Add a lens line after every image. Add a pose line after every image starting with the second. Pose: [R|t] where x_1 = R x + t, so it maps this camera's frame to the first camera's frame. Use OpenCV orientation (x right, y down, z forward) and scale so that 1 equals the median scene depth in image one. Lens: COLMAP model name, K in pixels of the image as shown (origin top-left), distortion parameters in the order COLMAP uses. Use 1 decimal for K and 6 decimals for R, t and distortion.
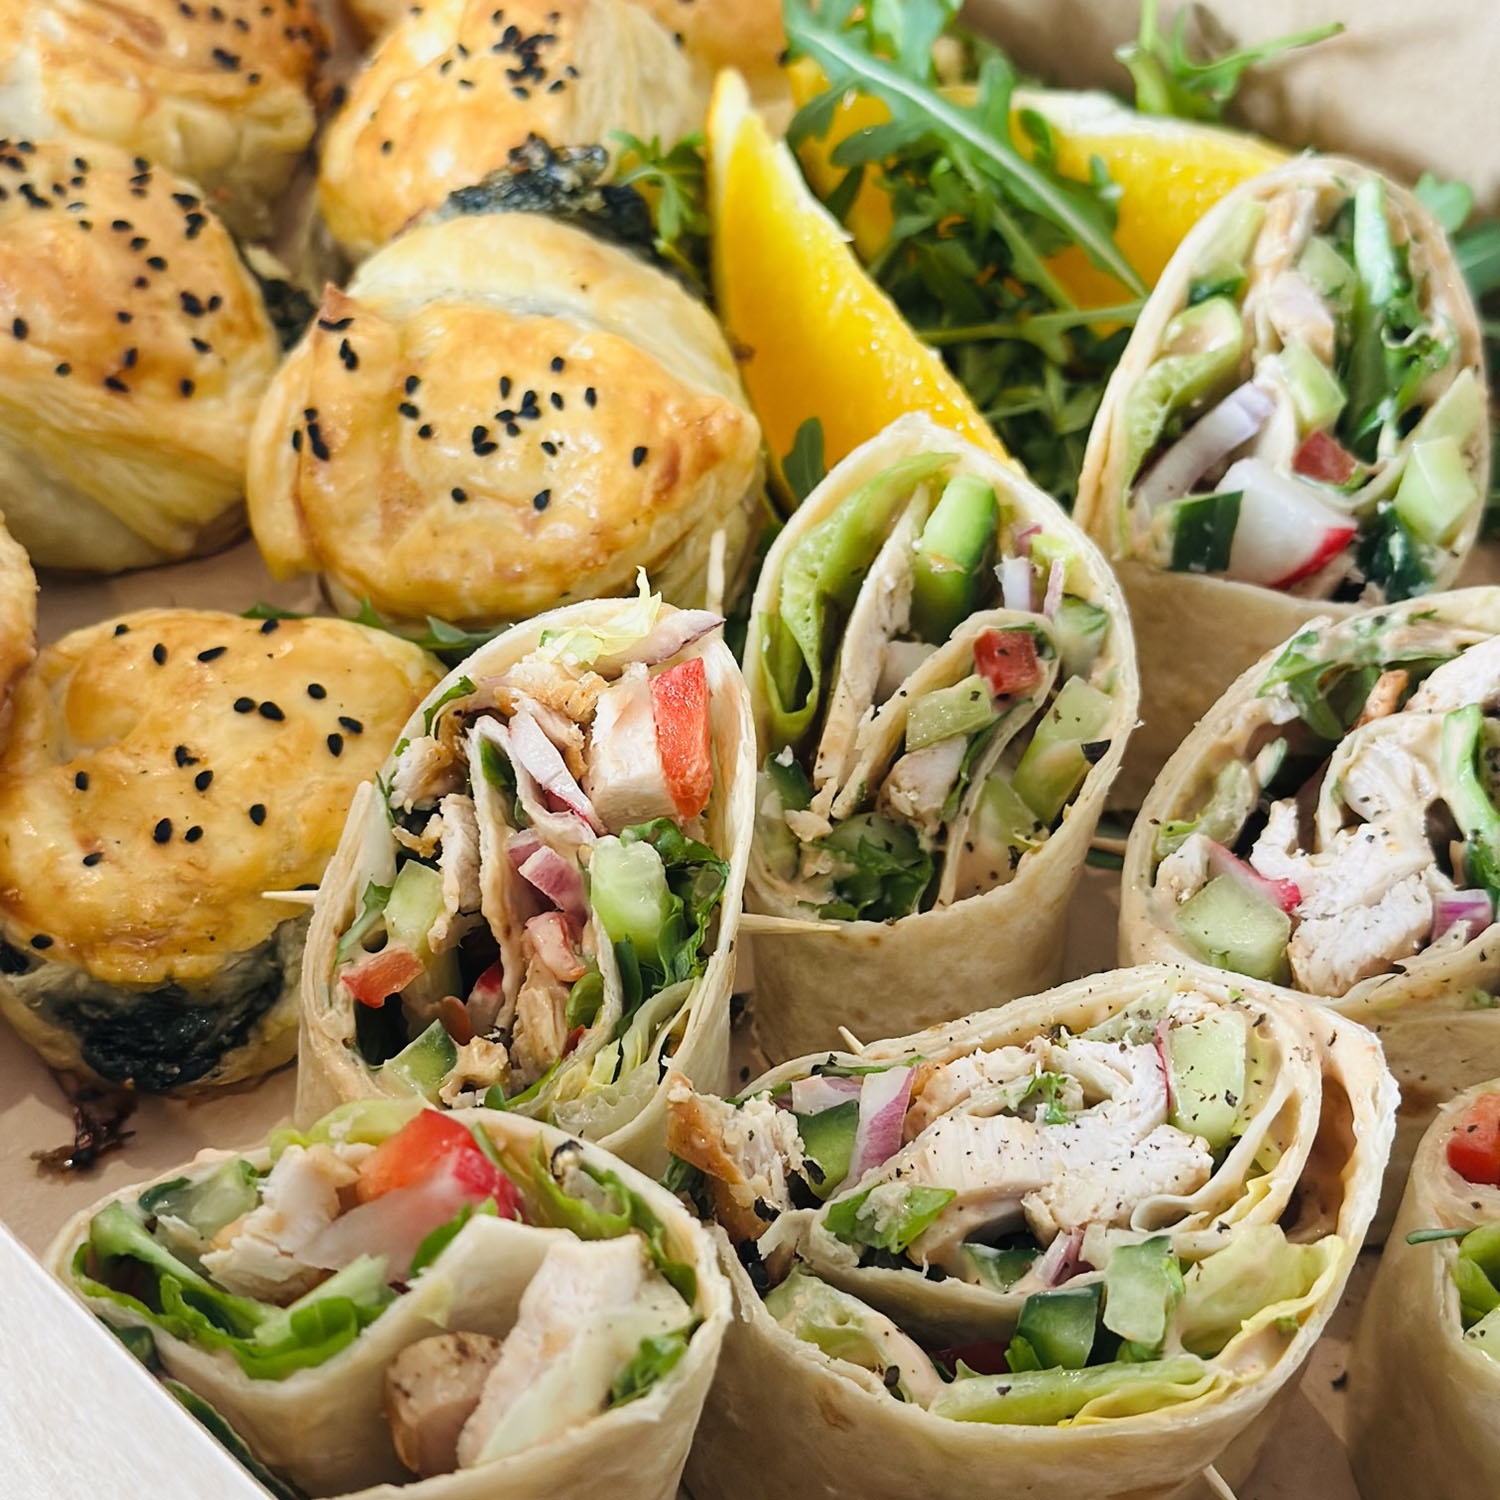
lens RADIAL K [[2876.4, 0, 740.8], [0, 2876.4, 745.1], [0, 0, 1]] dist [0.192559, -0.305373]
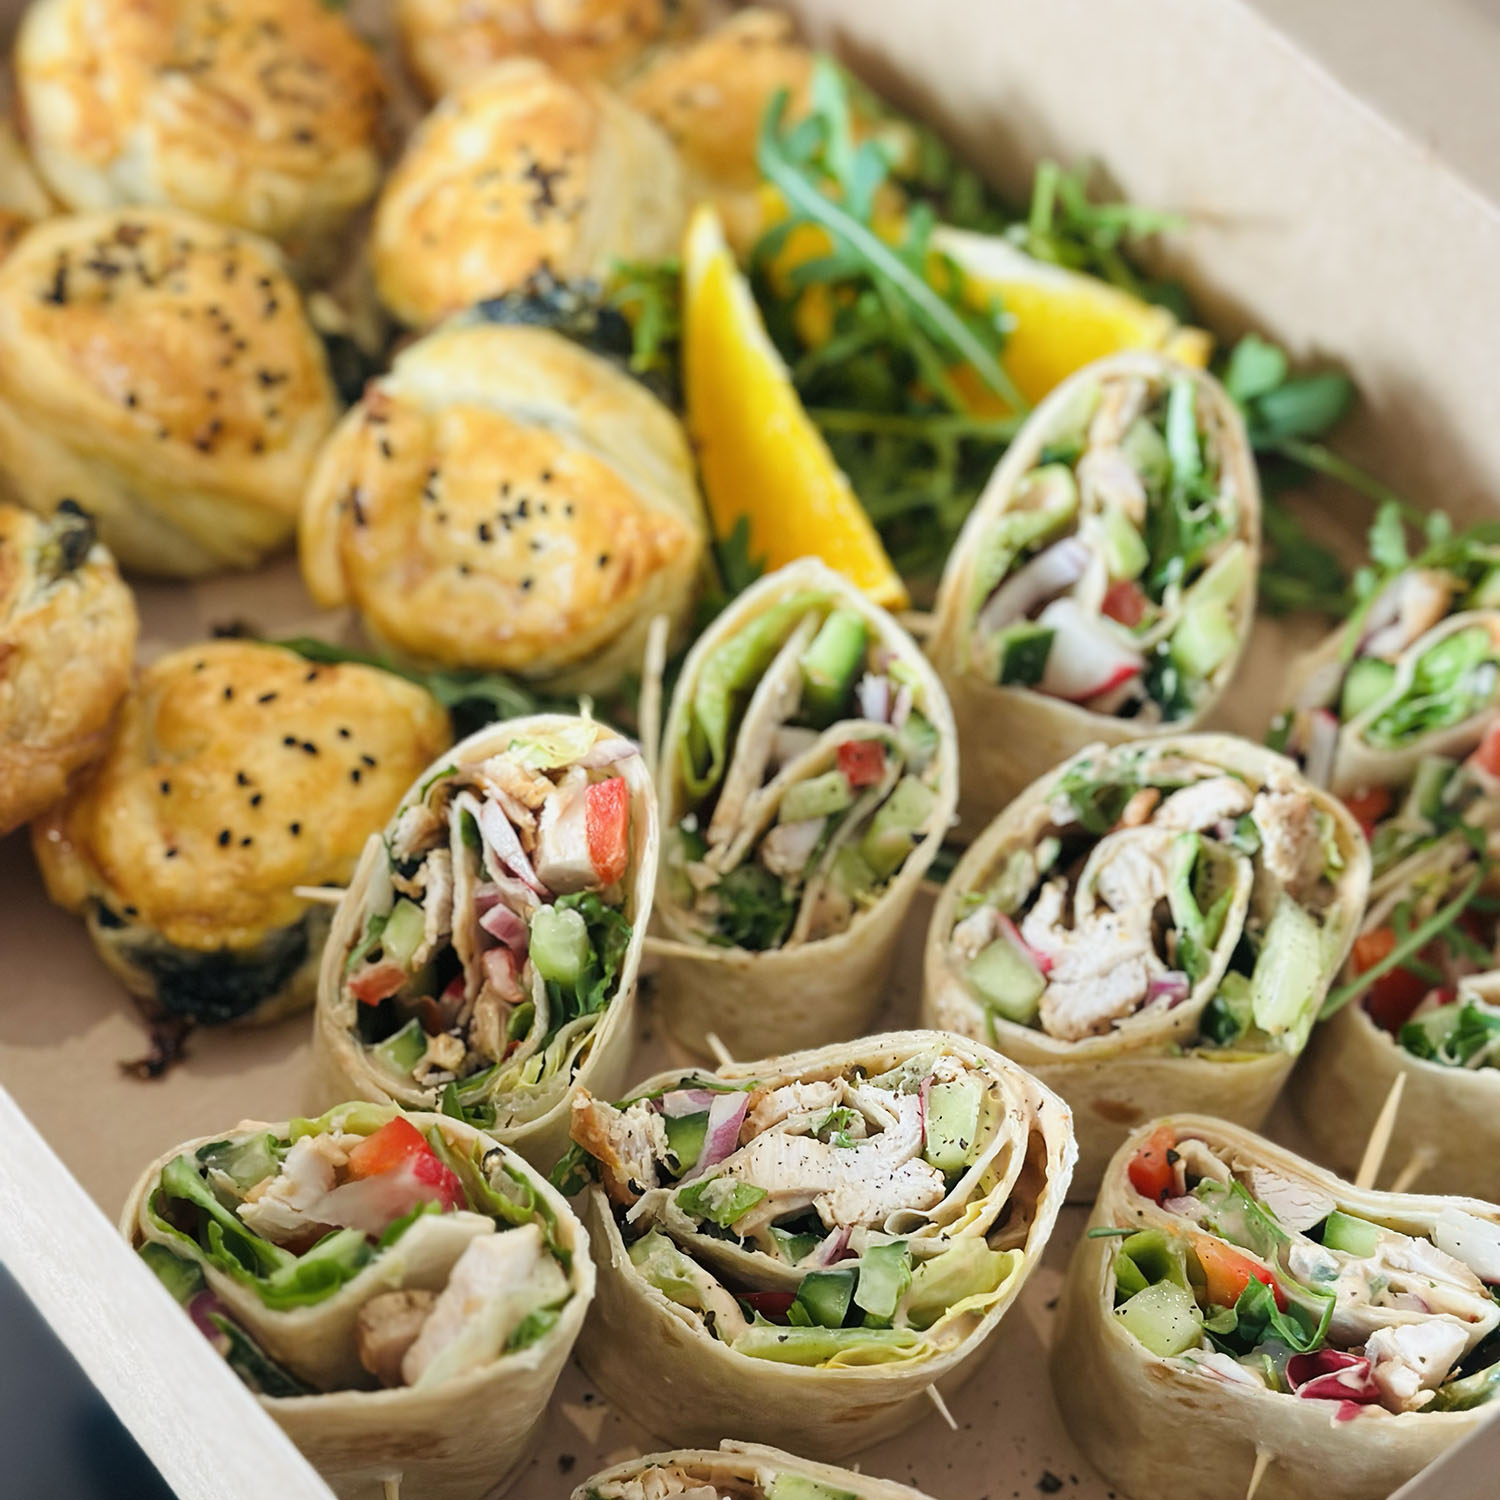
lens RADIAL K [[2853.0, 0, 750.0], [0, 2853.0, 750.0], [0, 0, 1]] dist [0.182041, -0.100708]
pose [[0.997042, 0.076685, -0.005115, 0.047707], [-0.075103, 0.986285, 0.146976, -0.226316], [0.016315, -0.146157, 0.989127, -0.309883]]
